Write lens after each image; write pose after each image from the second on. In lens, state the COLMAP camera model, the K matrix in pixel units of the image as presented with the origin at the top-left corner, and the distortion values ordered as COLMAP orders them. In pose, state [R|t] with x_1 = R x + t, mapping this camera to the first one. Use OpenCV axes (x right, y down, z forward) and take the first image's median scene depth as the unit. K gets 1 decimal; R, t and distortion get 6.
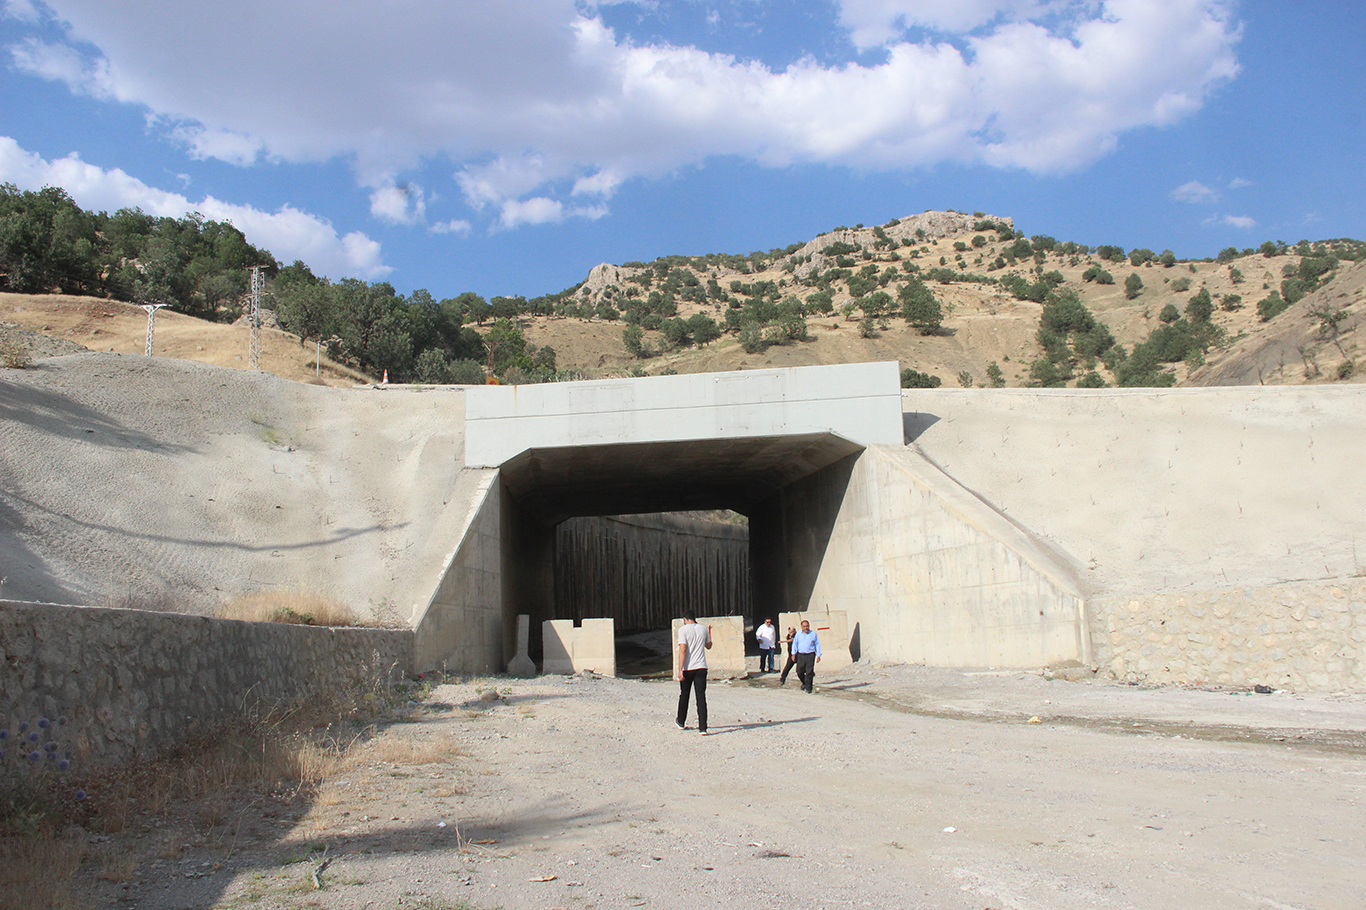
lens RADIAL K [[1103.3, 0, 683.0], [0, 1103.3, 455.0], [0, 0, 1]] dist [-0.180629, 0.139689]
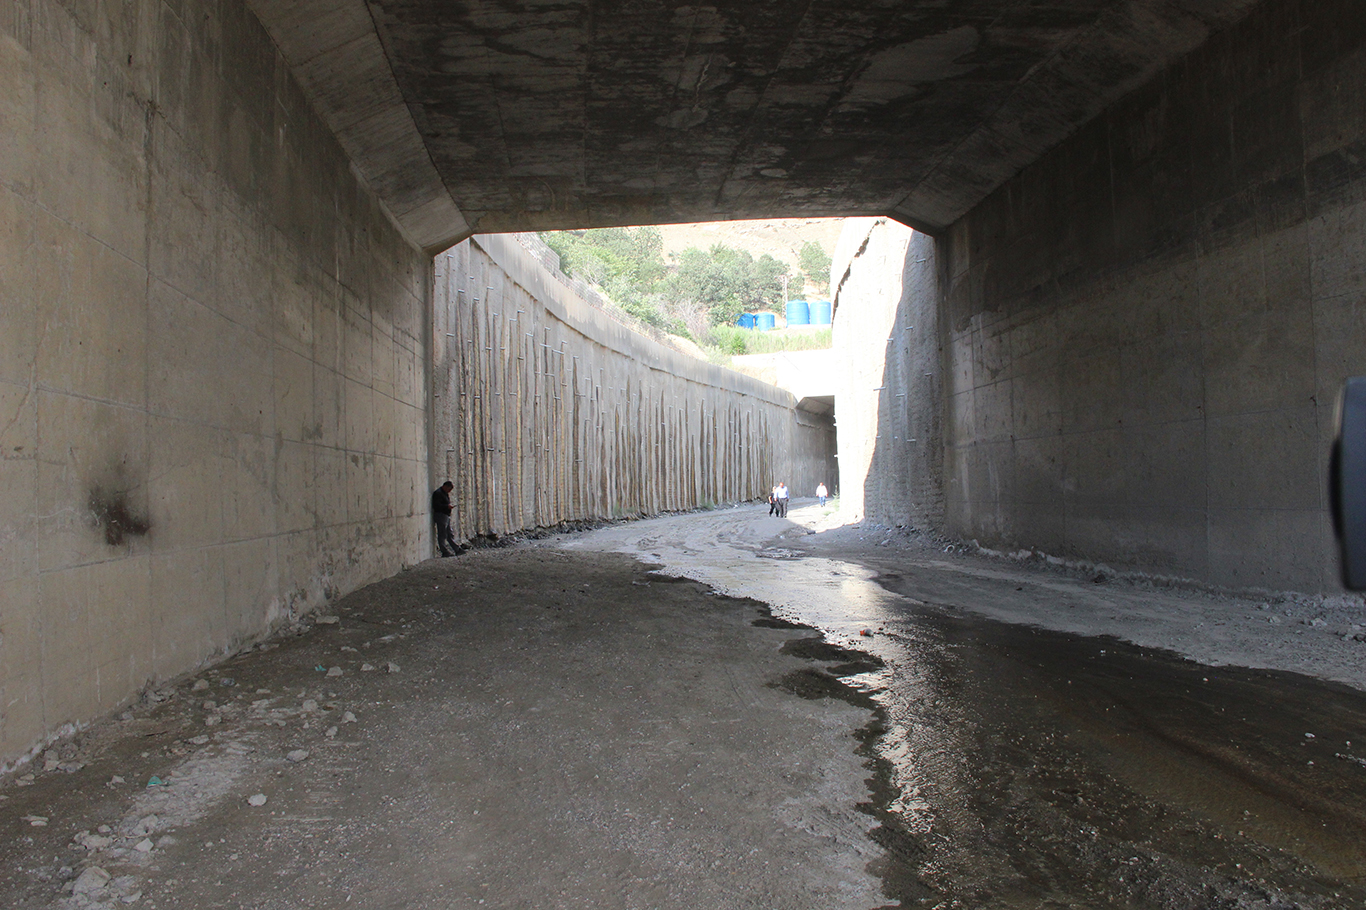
lens RADIAL K [[1103.3, 0, 683.0], [0, 1103.3, 455.0], [0, 0, 1]] dist [-0.180629, 0.139689]
pose [[0.996968, 0.012166, 0.076854, -0.029452], [-0.019751, 0.994920, 0.098710, 0.049864], [-0.075263, -0.099929, 0.992144, 0.317635]]
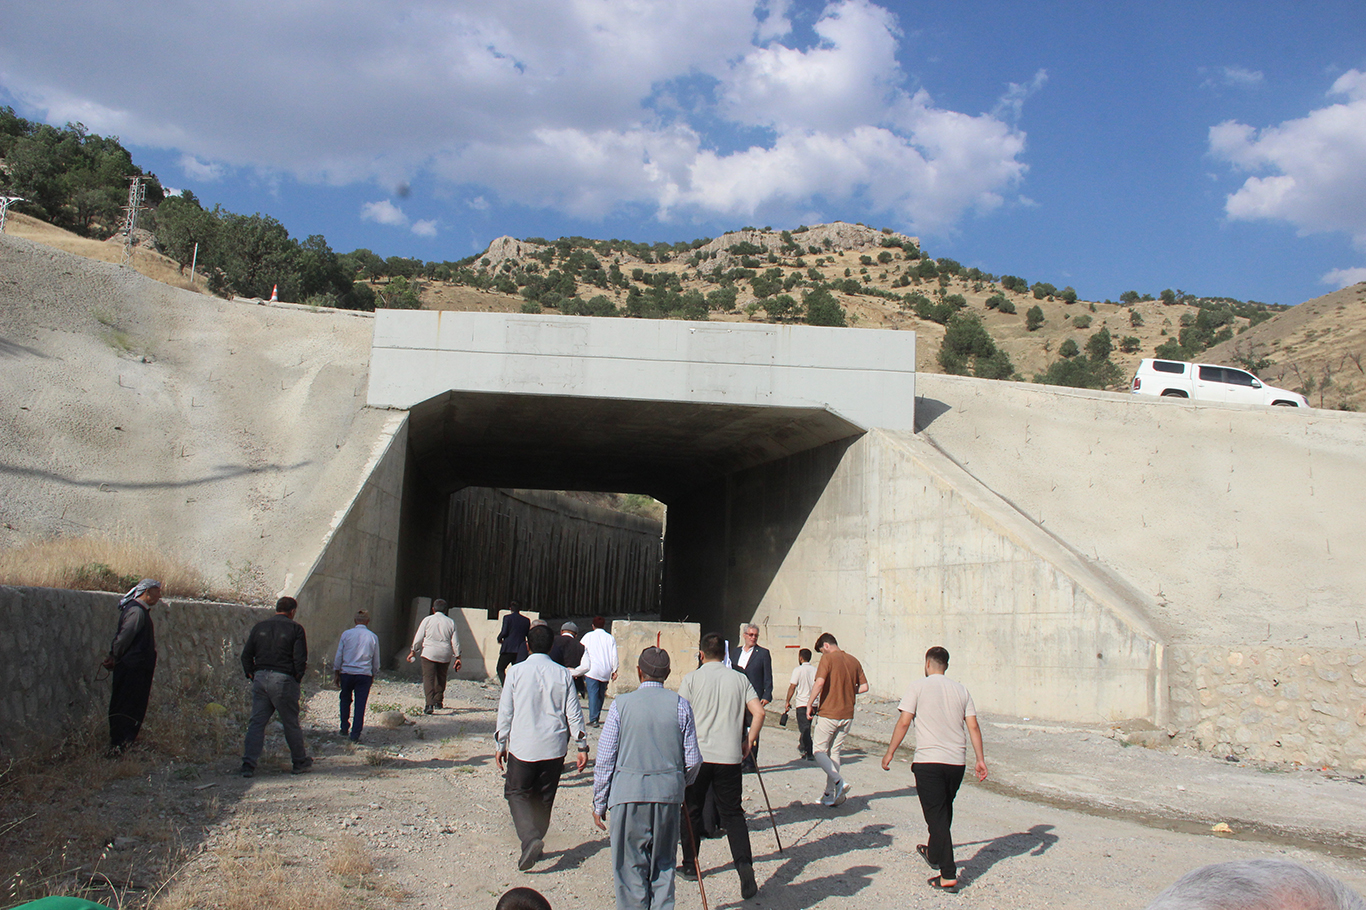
lens RADIAL K [[1103.3, 0, 683.0], [0, 1103.3, 455.0], [0, 0, 1]] dist [-0.180629, 0.139689]
pose [[0.988708, 0.101220, 0.110506, -0.016368], [-0.102034, 0.994779, 0.001720, 0.006586], [-0.109755, -0.012976, 0.993874, 0.056307]]
